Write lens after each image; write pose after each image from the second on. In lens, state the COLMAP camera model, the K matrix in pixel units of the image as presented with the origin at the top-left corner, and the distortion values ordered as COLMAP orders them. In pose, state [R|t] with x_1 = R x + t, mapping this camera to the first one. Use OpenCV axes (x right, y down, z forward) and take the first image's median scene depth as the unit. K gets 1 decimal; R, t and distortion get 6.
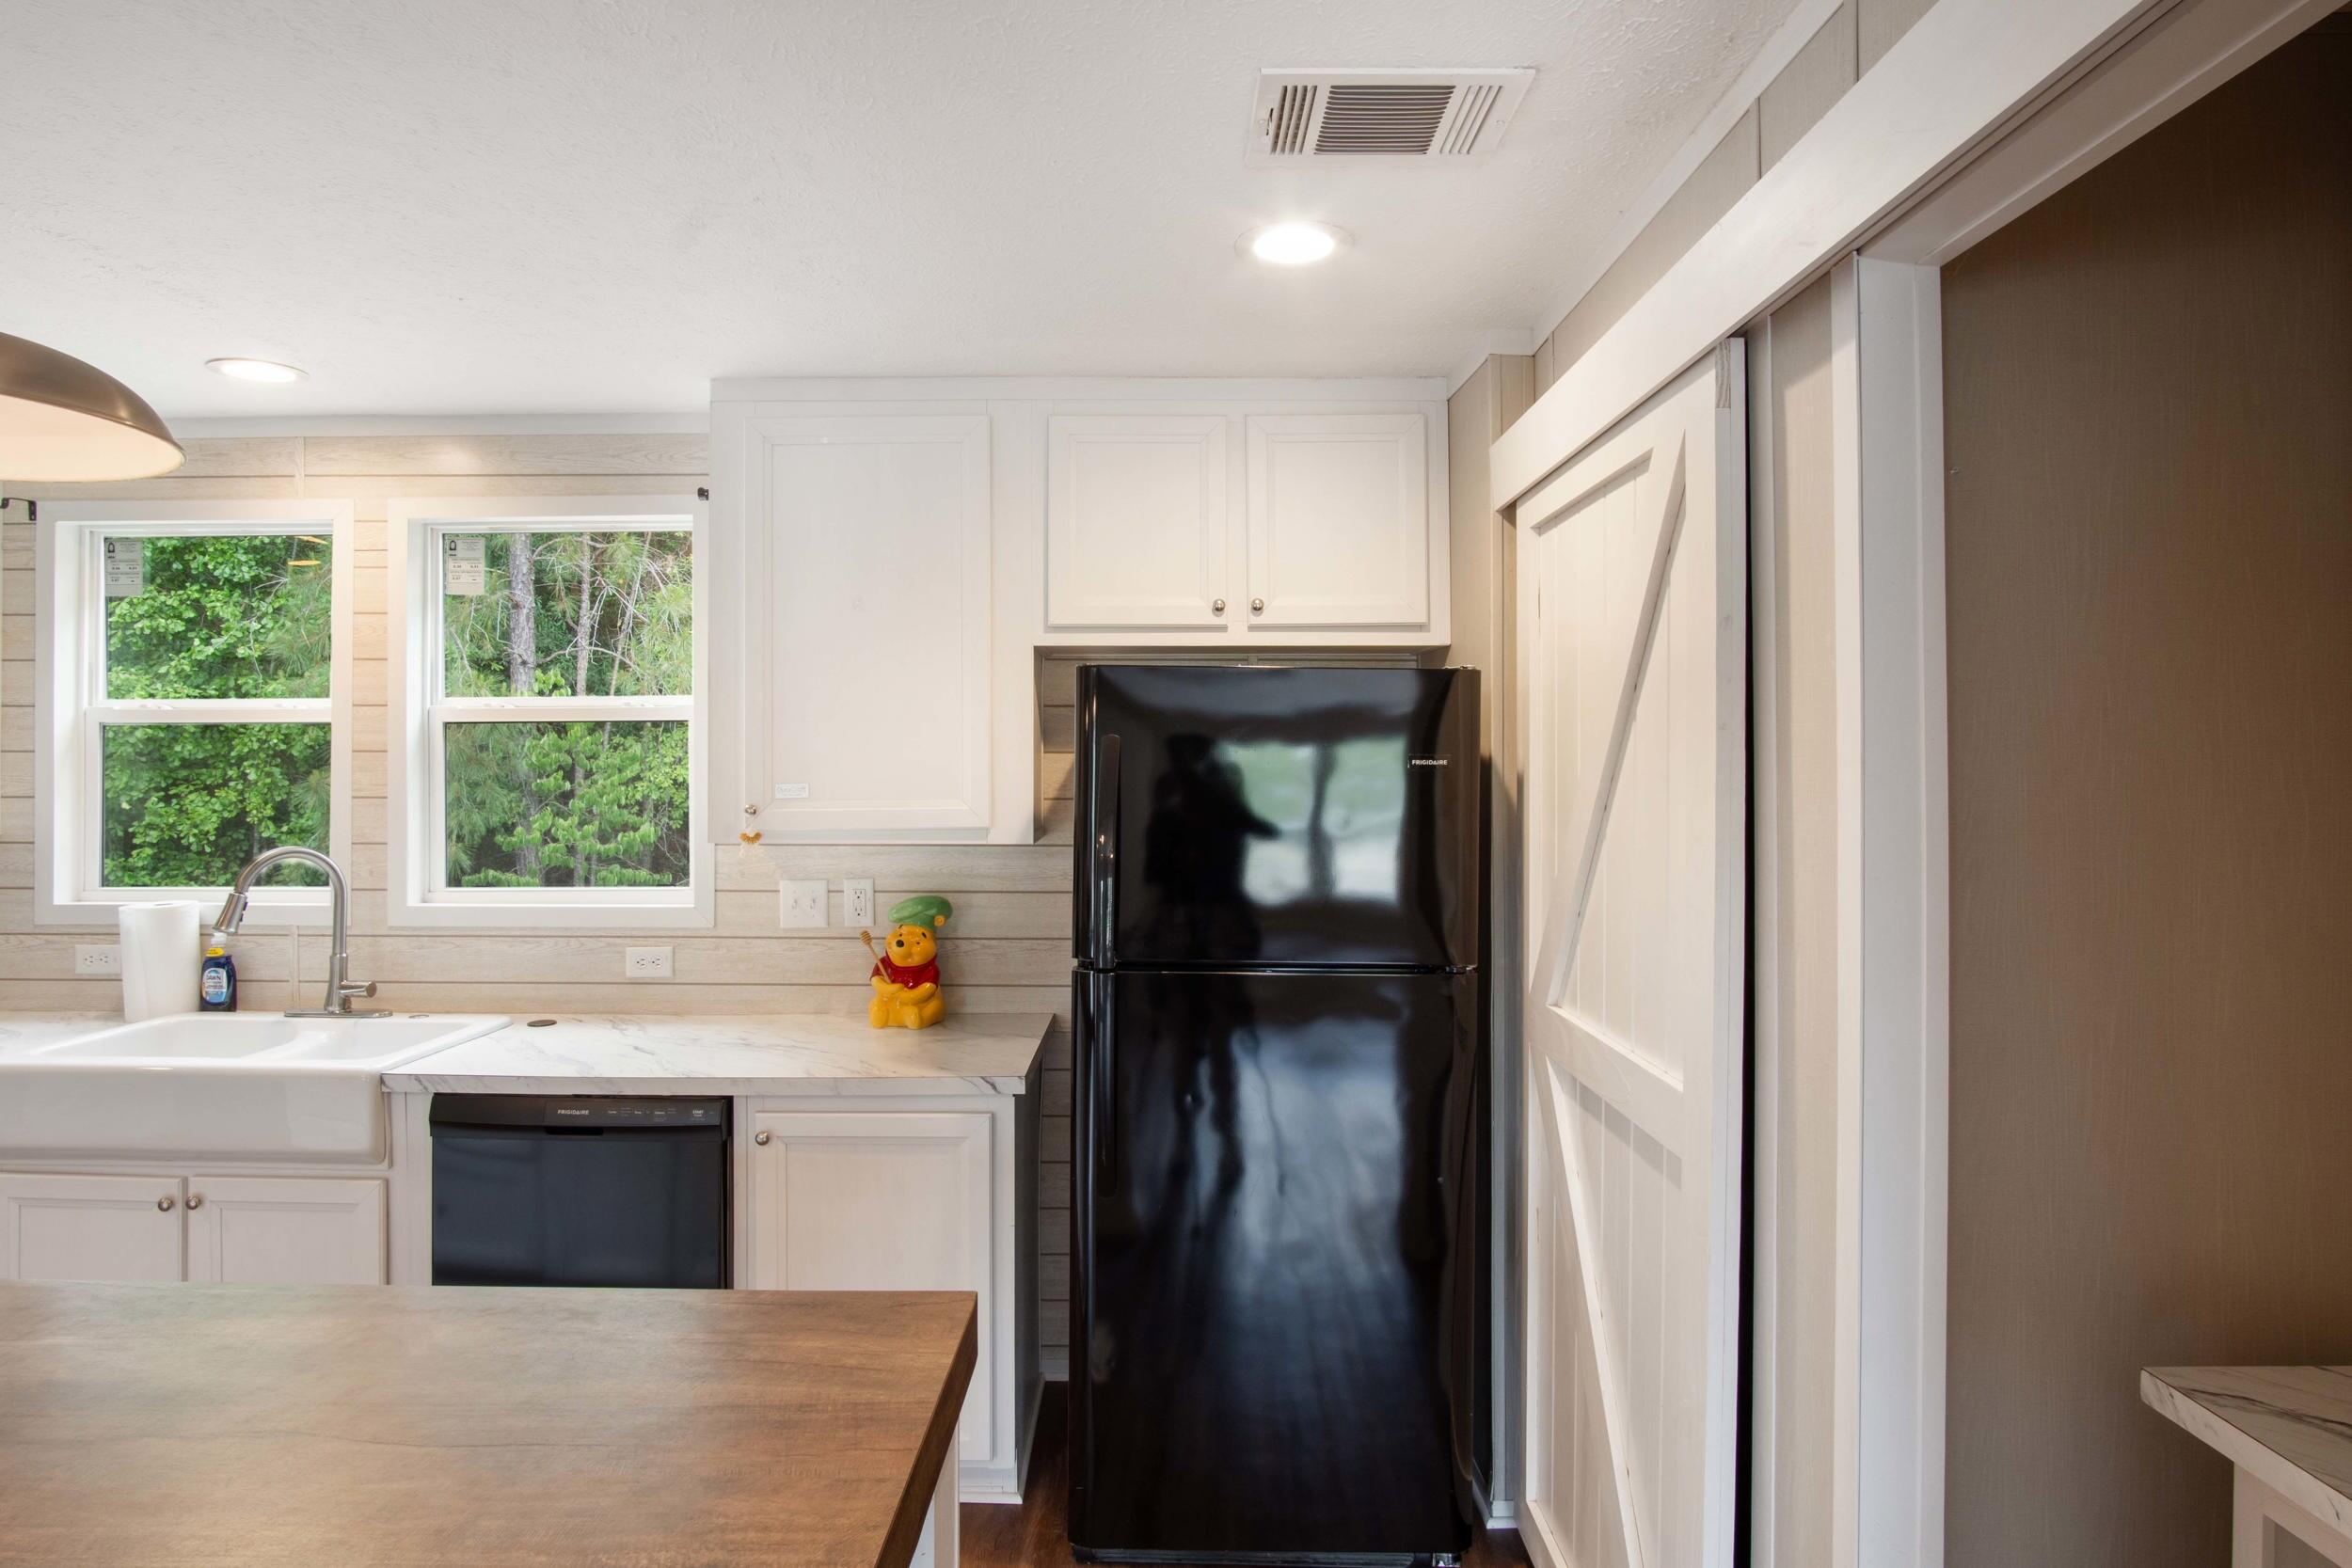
lens RADIAL K [[1272.1, 0, 1200.7], [0, 1272.1, 752.1], [0, 0, 1]] dist [-0.025809, 0.000063]
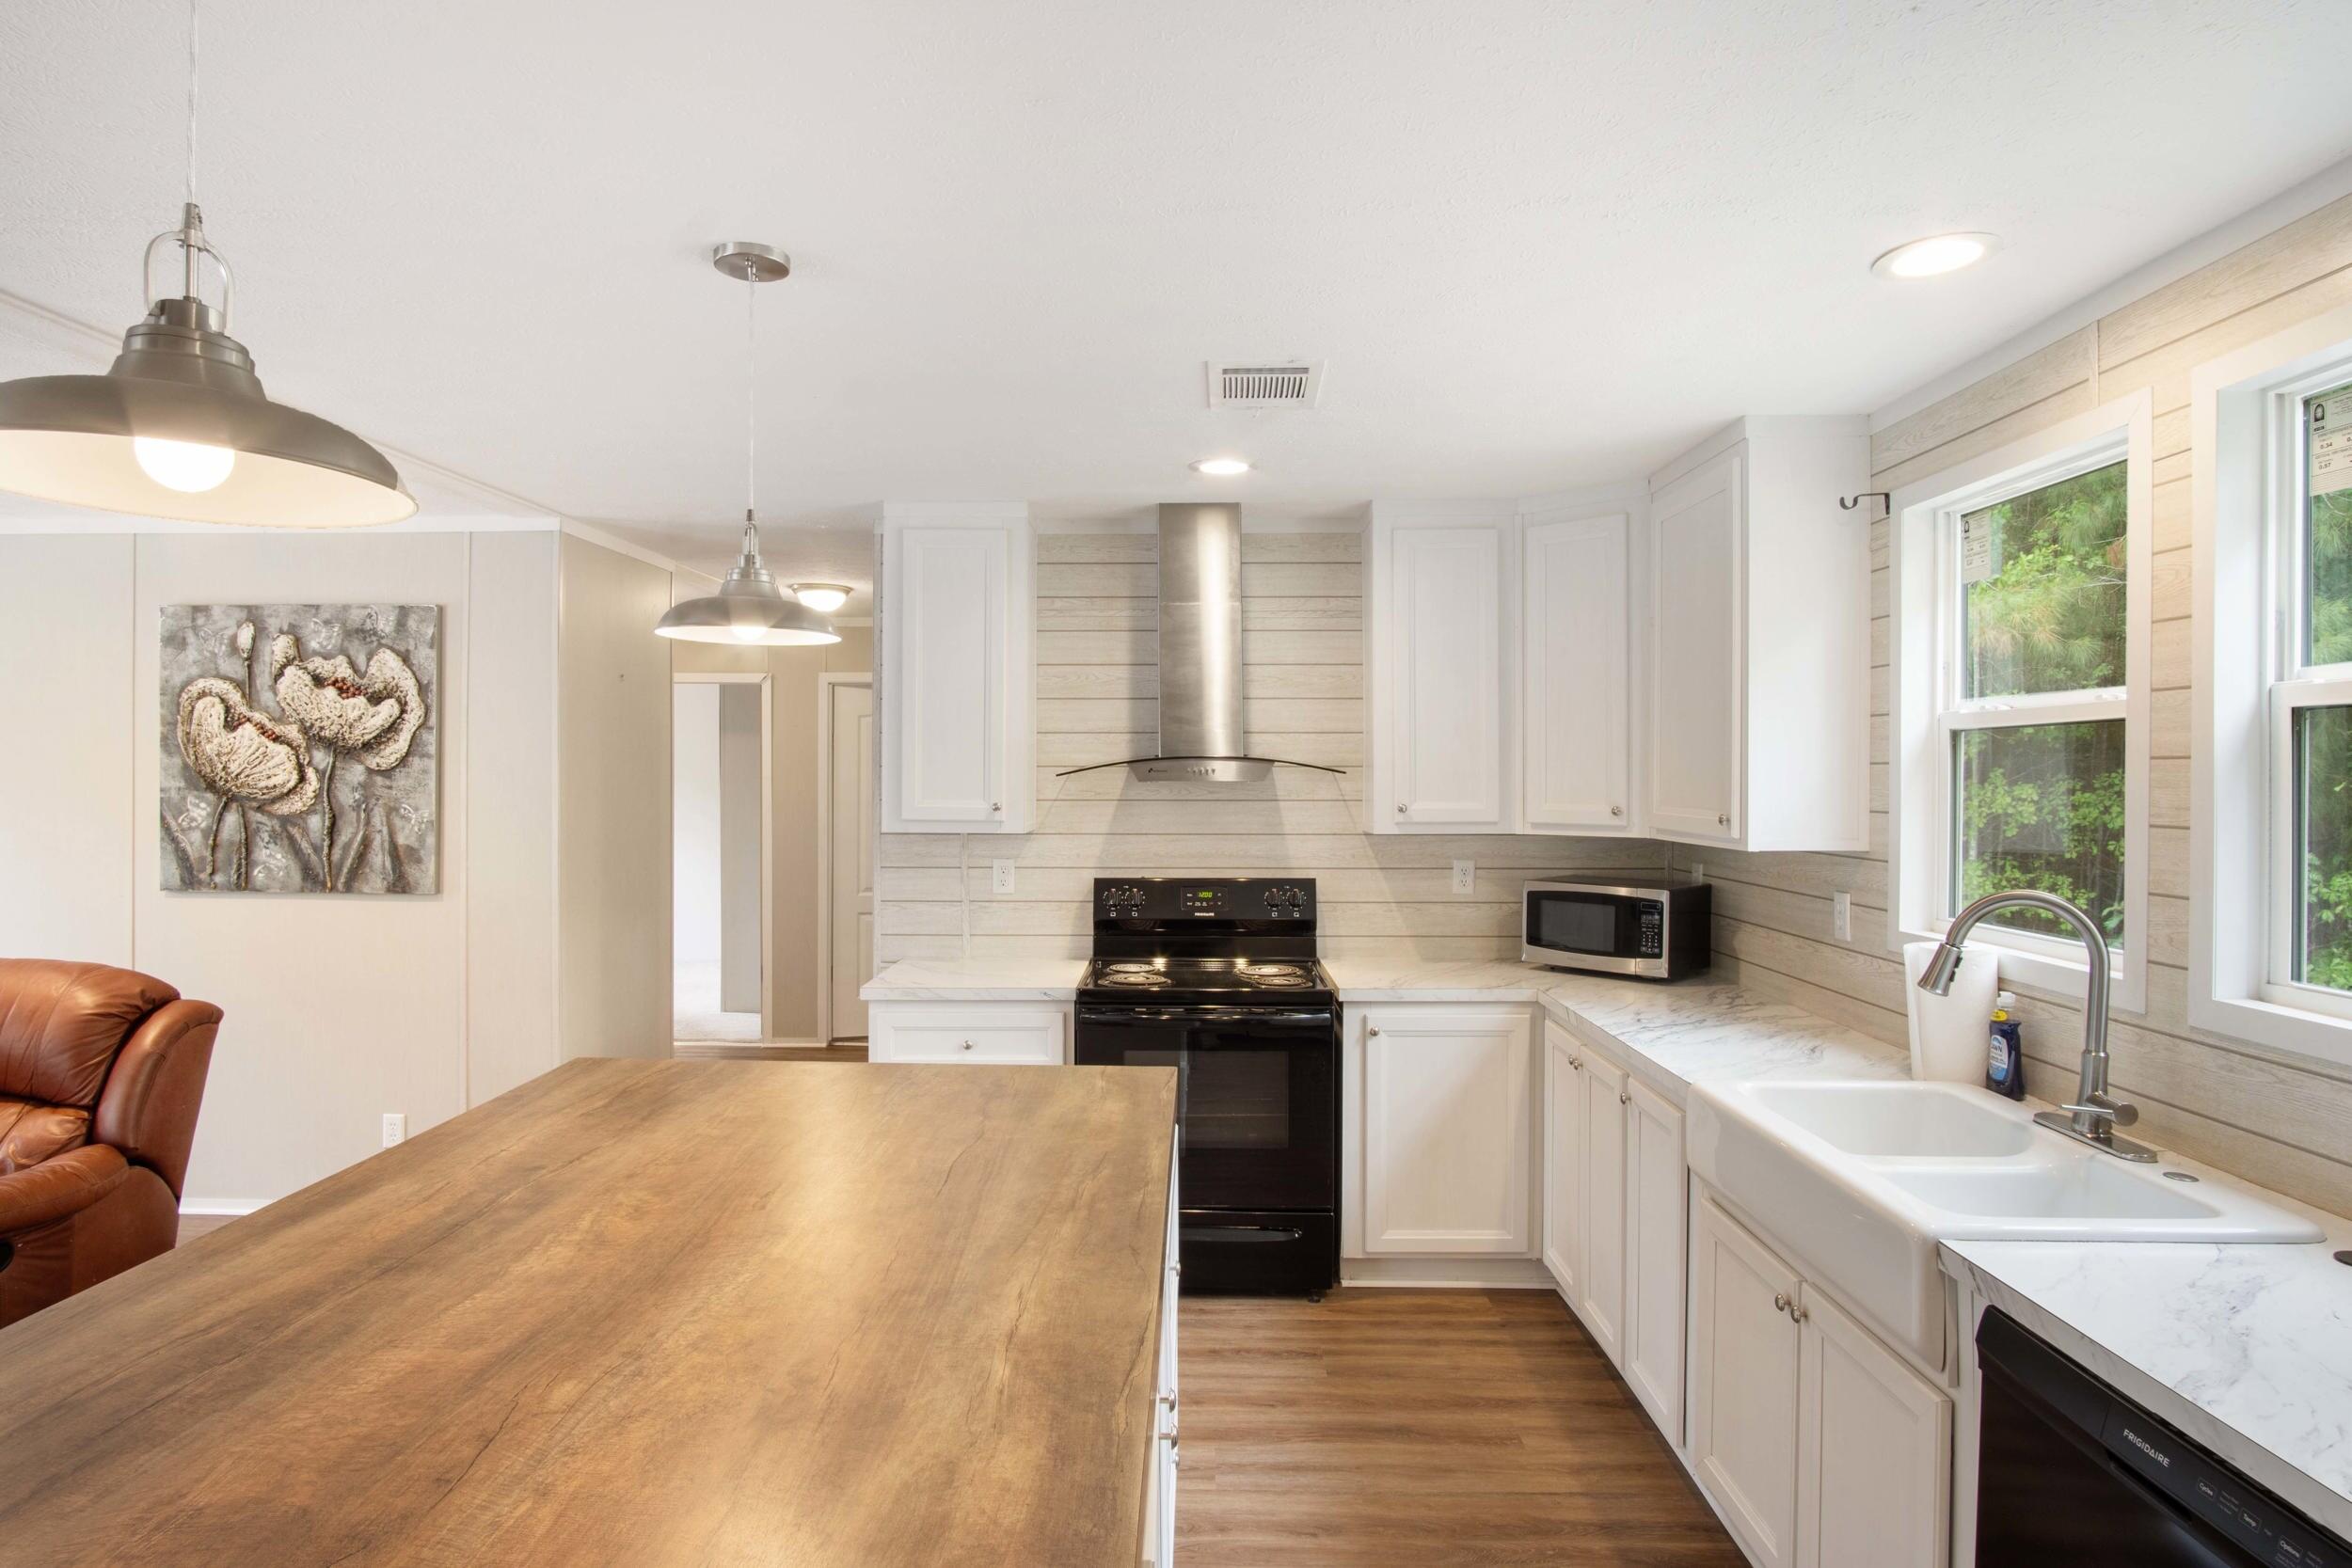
lens RADIAL K [[1272.1, 0, 1174.0], [0, 1272.1, 788.2], [0, 0, 1]] dist [-0.025809, 0.000063]
pose [[-0.036030, 0.009662, -0.999304, 0.018741], [0.004134, 0.999946, 0.009519, 0.006950], [0.999342, -0.003788, -0.036068, 0.498543]]
